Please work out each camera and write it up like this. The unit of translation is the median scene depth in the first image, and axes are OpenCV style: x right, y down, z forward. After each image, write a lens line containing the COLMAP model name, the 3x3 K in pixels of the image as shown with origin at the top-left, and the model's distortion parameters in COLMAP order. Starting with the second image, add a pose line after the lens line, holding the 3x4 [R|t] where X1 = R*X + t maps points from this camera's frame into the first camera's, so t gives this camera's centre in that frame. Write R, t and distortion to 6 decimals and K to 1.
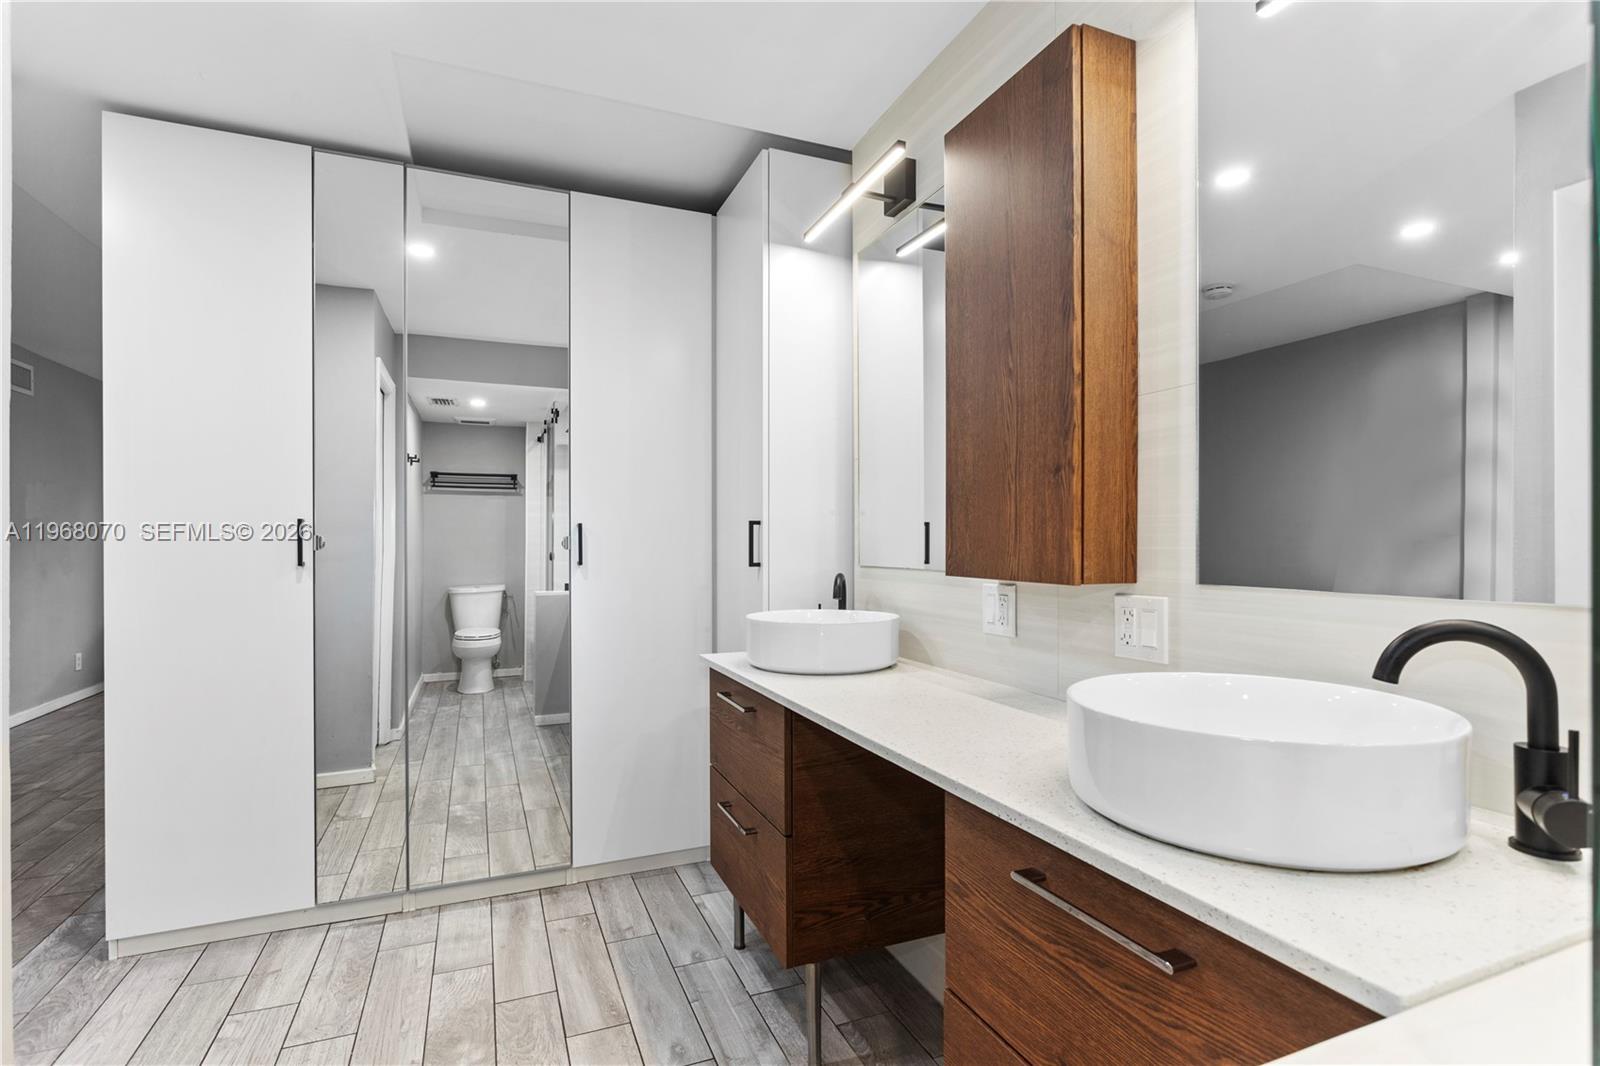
lens RADIAL K [[770.3, 0, 800.7], [0, 770.3, 538.3], [0, 0, 1]] dist [-0.004500, 0.000340]
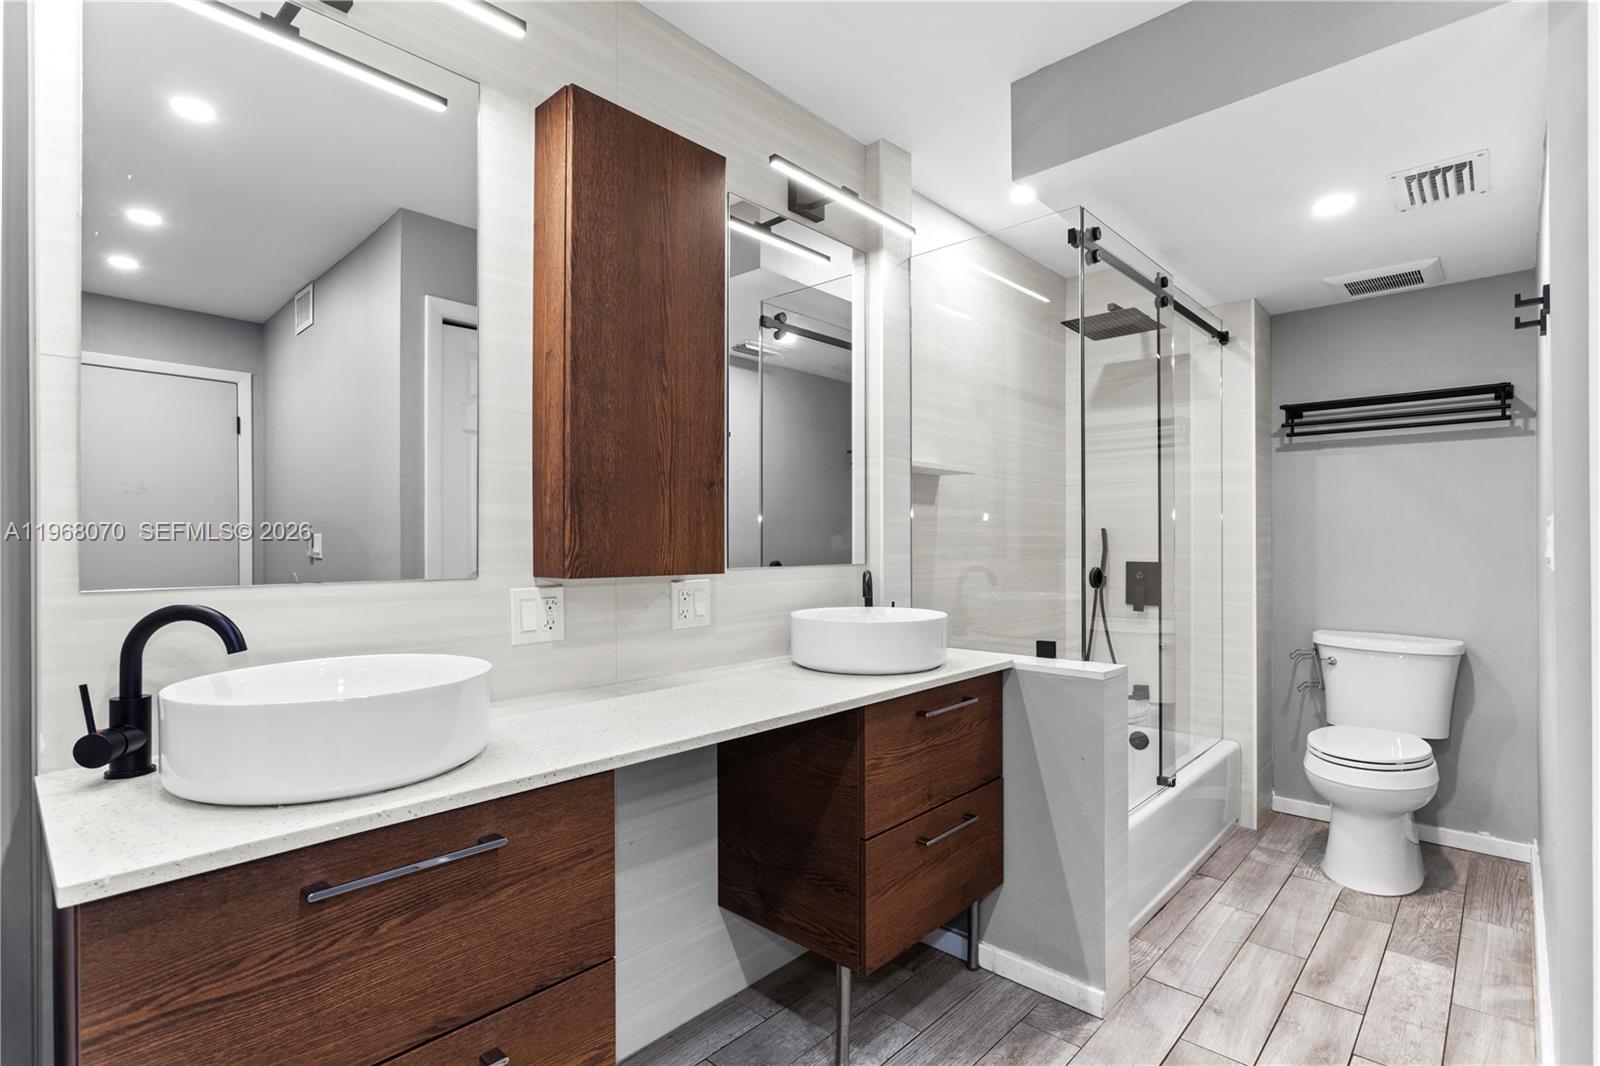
lens RADIAL K [[770.3, 0, 796.6], [0, 770.3, 540.4], [0, 0, 1]] dist [-0.004500, 0.000340]
pose [[-0.401500, 0.007801, 0.915826, -0.838903], [0.000267, 0.999965, -0.008401, 0.013592], [-0.915859, -0.003129, -0.401488, 1.289394]]
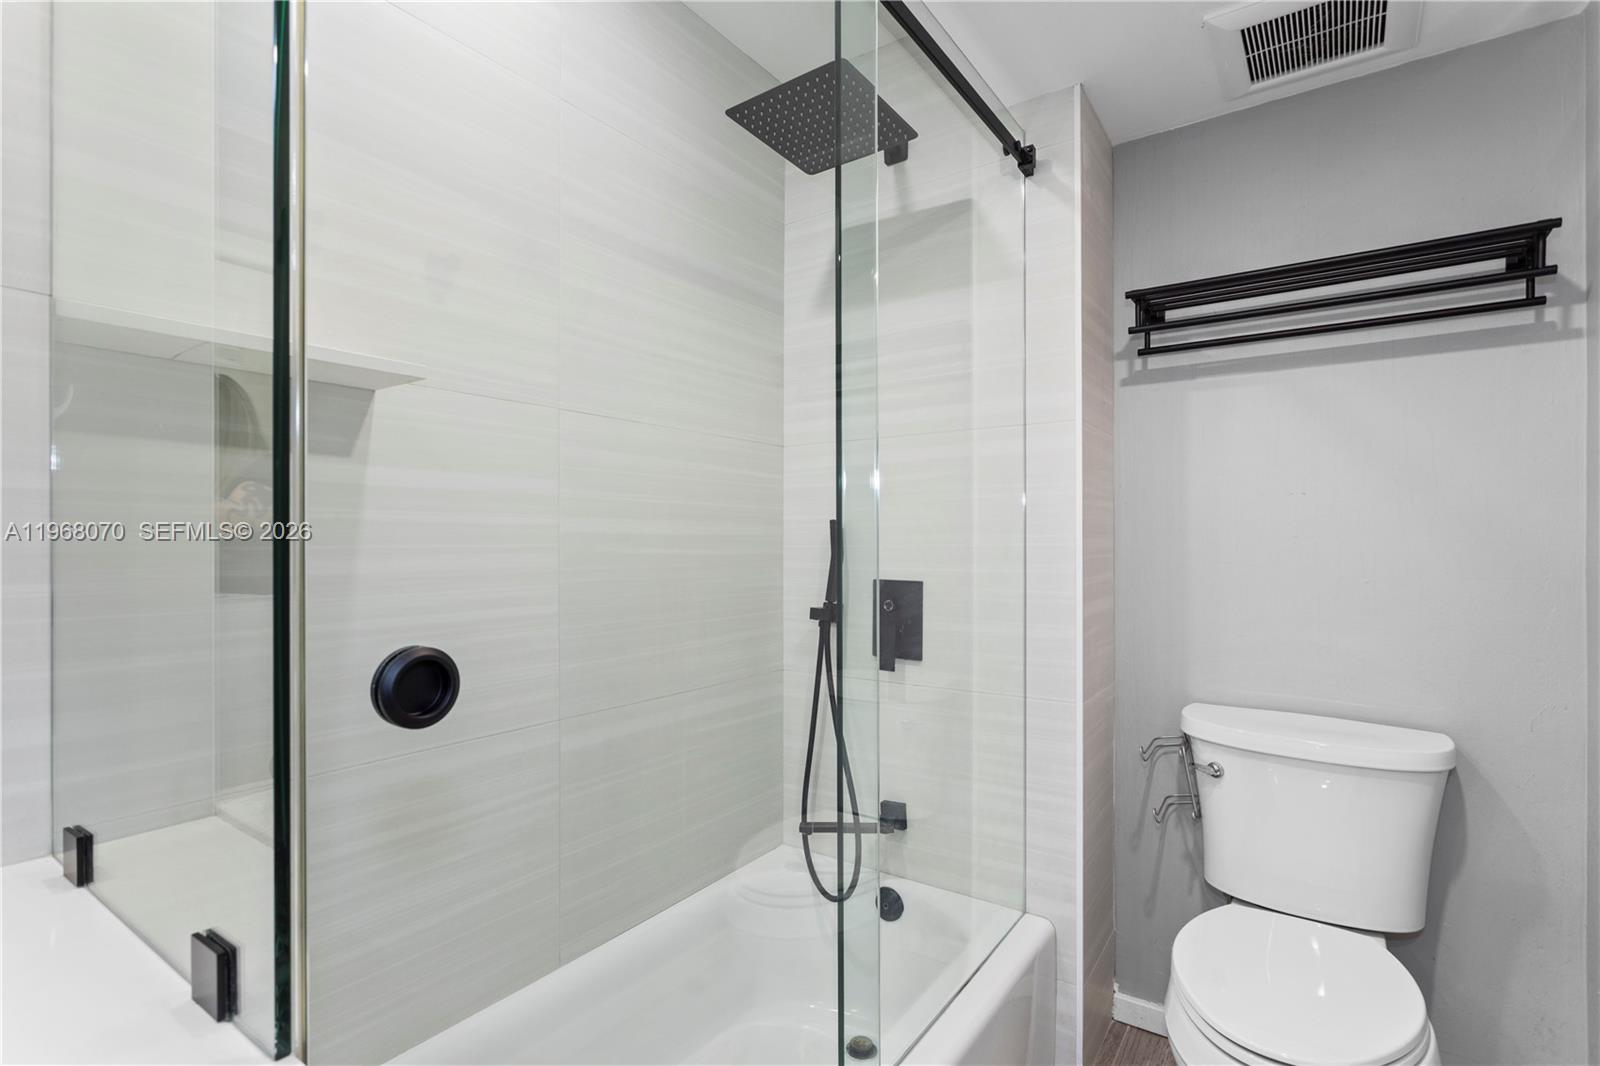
lens RADIAL K [[770.3, 0, 805.1], [0, 770.3, 536.7], [0, 0, 1]] dist [-0.004500, 0.000340]
pose [[-0.526936, 0.007917, 0.849868, -0.374701], [-0.000546, 0.999953, -0.009654, 0.004567], [-0.849905, -0.005551, -0.526907, 0.568014]]
